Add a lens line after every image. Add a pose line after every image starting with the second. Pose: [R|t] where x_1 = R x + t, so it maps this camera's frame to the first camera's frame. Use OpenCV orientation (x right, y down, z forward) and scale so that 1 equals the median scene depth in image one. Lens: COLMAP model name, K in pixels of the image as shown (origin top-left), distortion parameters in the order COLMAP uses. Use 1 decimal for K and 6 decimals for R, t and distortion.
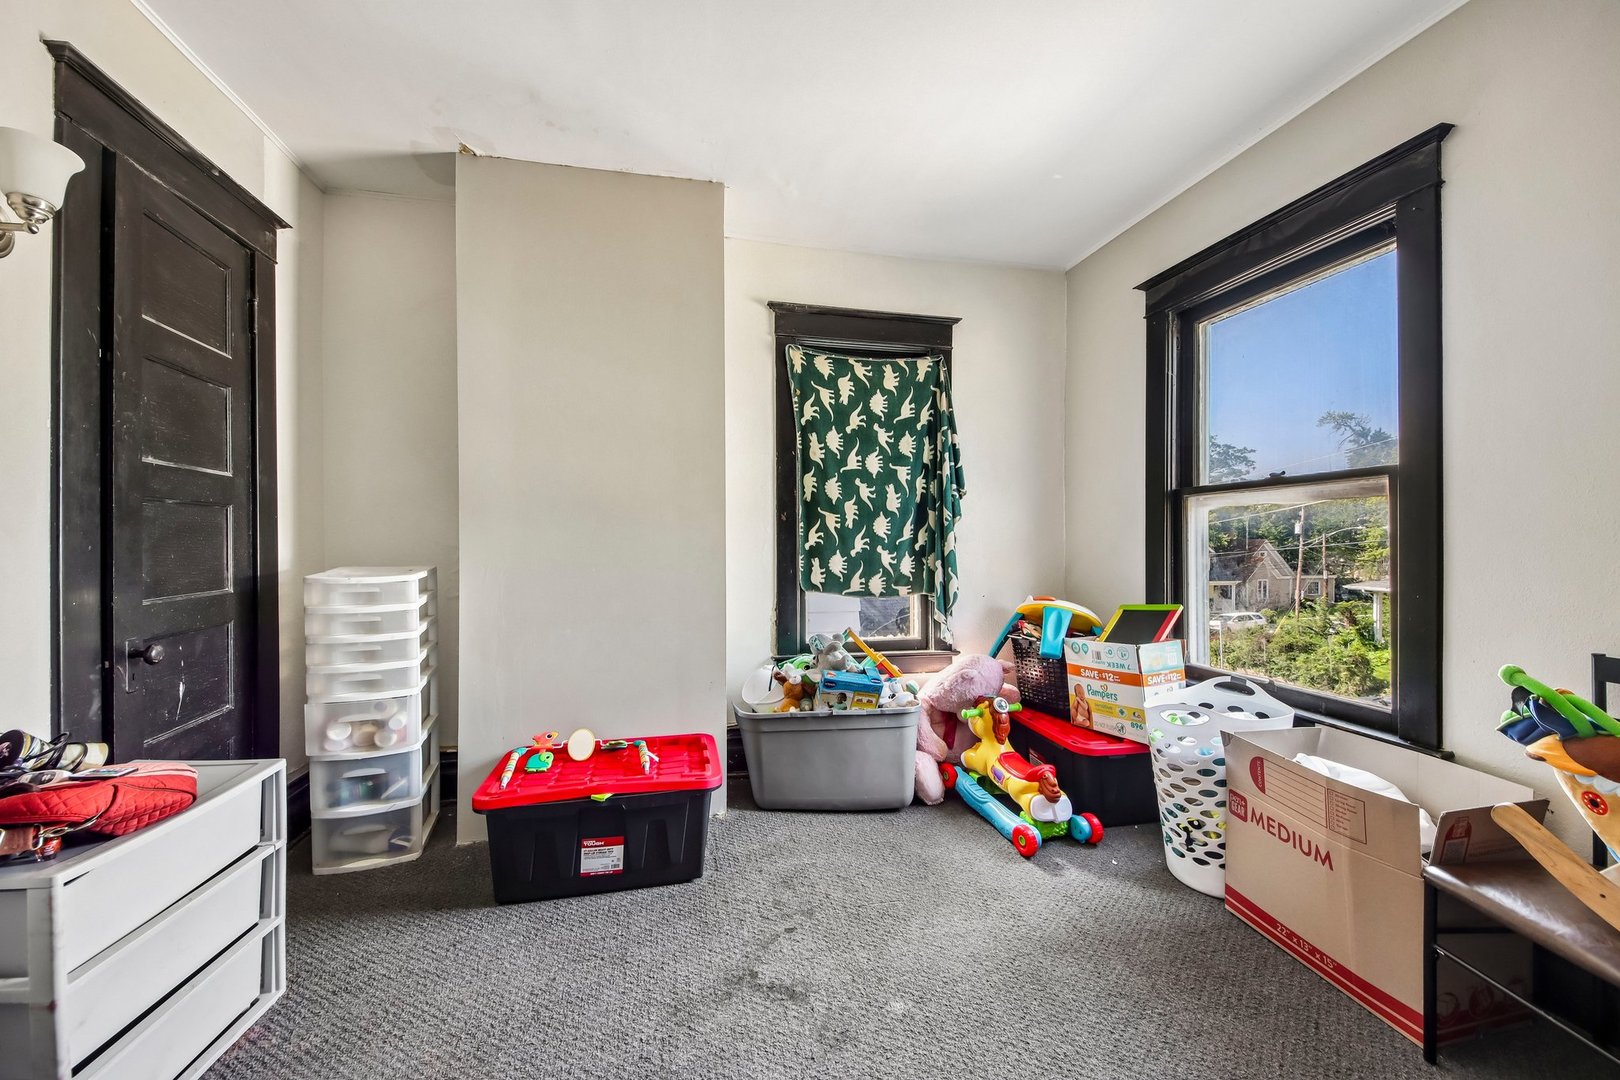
lens RADIAL K [[600.8, 0, 805.7], [0, 600.8, 540.0], [0, 0, 1]] dist [0.000310, 0.000133]
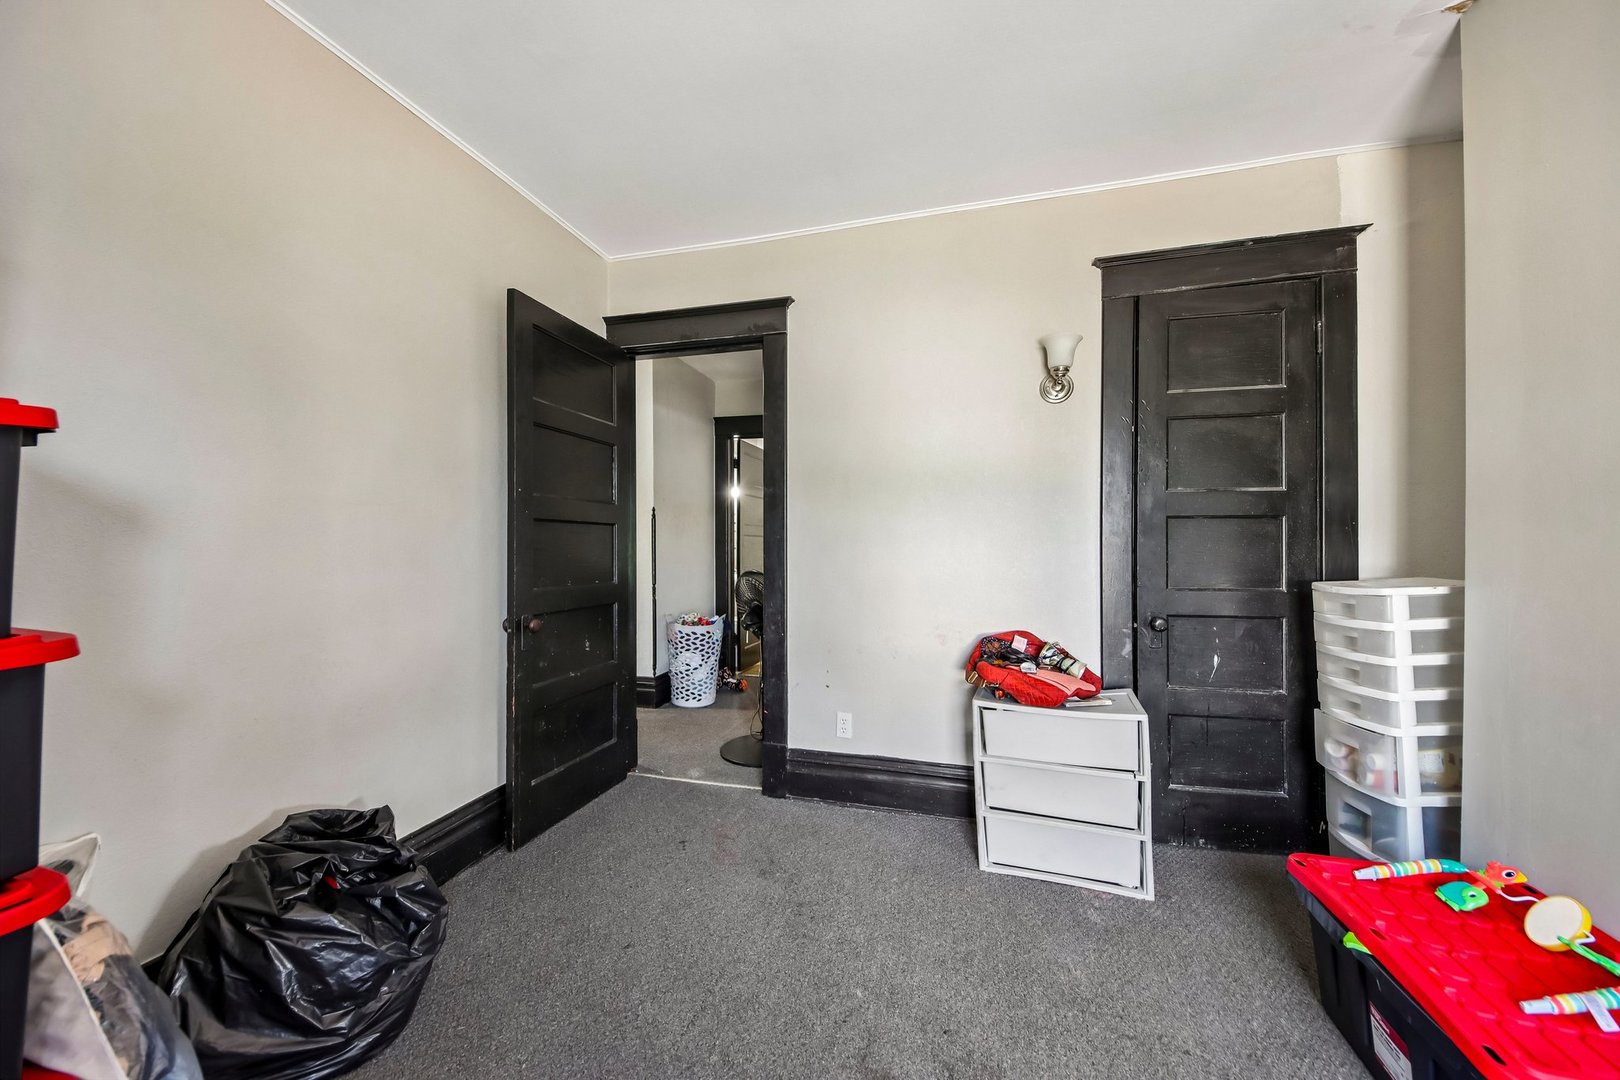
lens RADIAL K [[600.8, 0, 802.7], [0, 600.8, 540.9], [0, 0, 1]] dist [0.000310, 0.000133]
pose [[-0.465601, -0.005842, -0.884975, 0.509542], [-0.003093, 0.999983, -0.004974, -0.002195], [0.884989, 0.000422, -0.465612, 0.766881]]
